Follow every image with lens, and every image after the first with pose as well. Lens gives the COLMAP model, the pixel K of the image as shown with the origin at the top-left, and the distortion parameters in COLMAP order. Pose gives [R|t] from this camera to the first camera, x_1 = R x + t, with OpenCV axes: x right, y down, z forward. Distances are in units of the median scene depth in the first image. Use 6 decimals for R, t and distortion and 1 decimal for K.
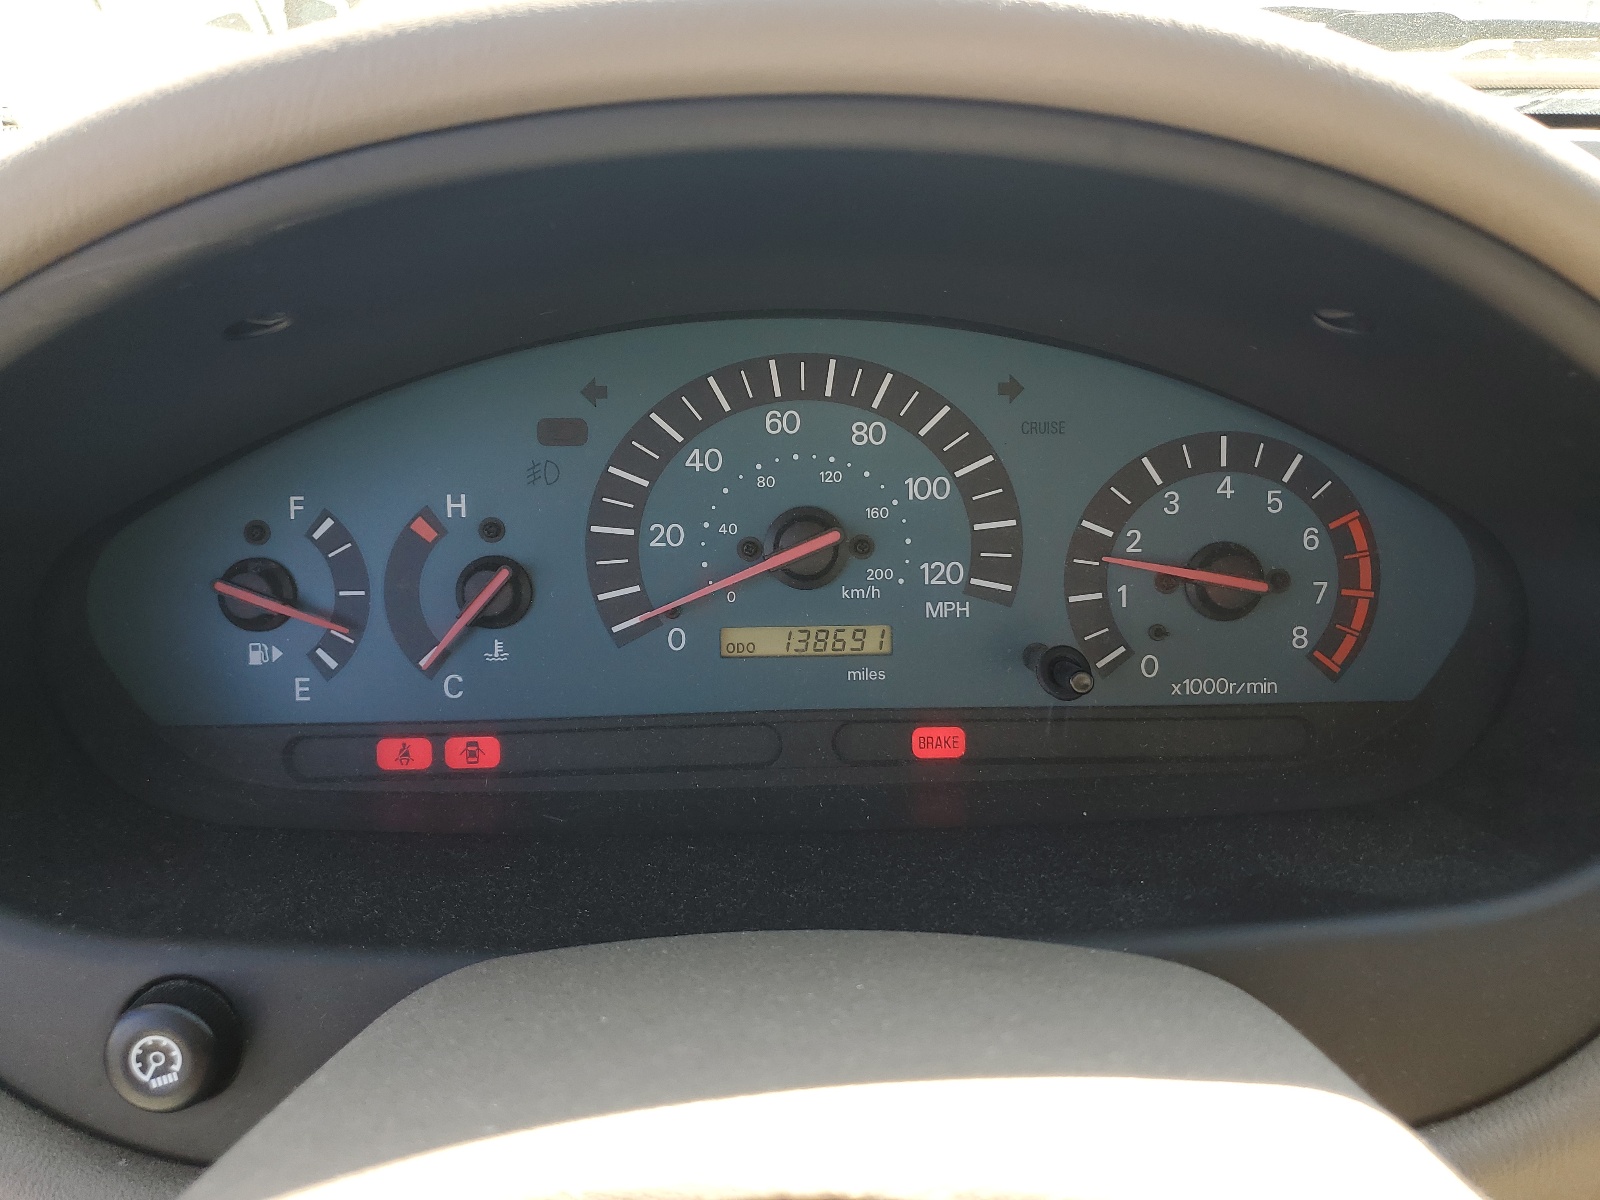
lens RADIAL K [[1209.5, 0, 803.7], [0, 1209.5, 598.6], [0, 0, 1]] dist [0.007697, 0.000430]
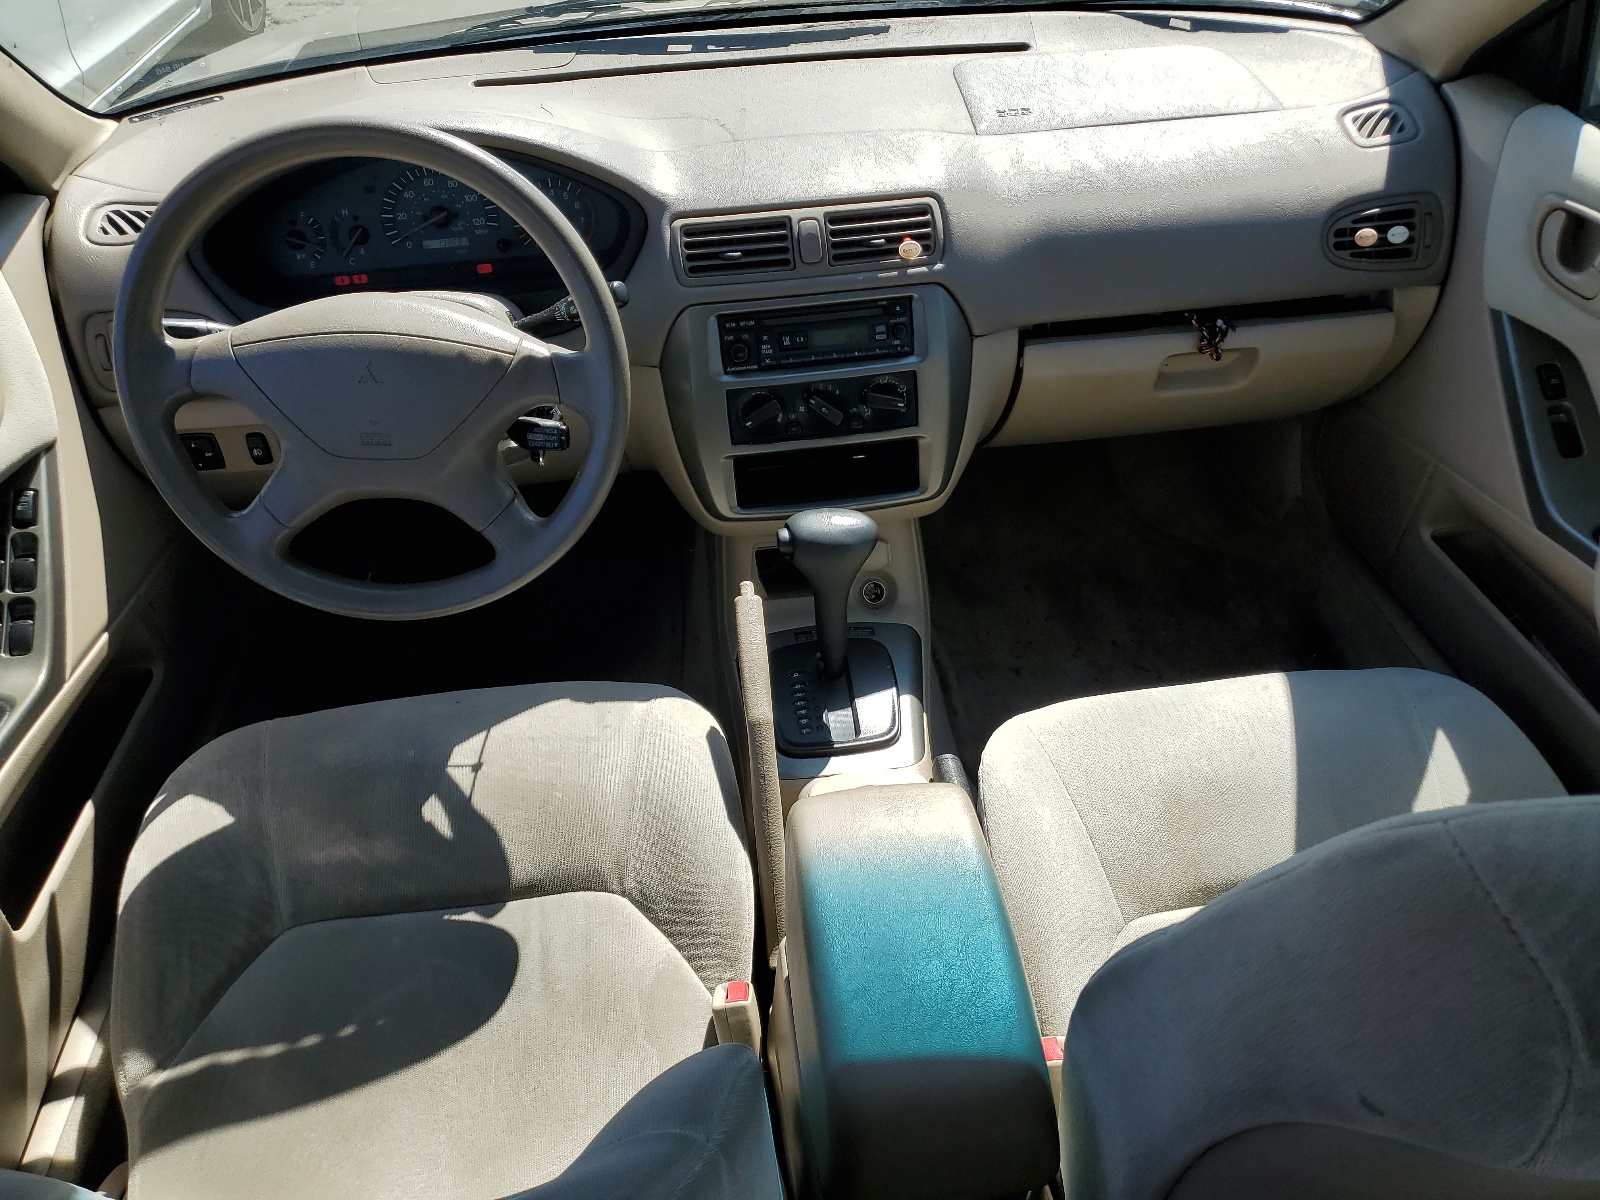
lens RADIAL K [[1209.5, 0, 795.4], [0, 1209.5, 605.8], [0, 0, 1]] dist [0.007697, 0.000430]
pose [[0.995691, -0.084404, 0.038410, 0.869029], [0.071567, 0.962815, 0.260511, 0.223551], [-0.058970, -0.256640, 0.964706, -3.061973]]
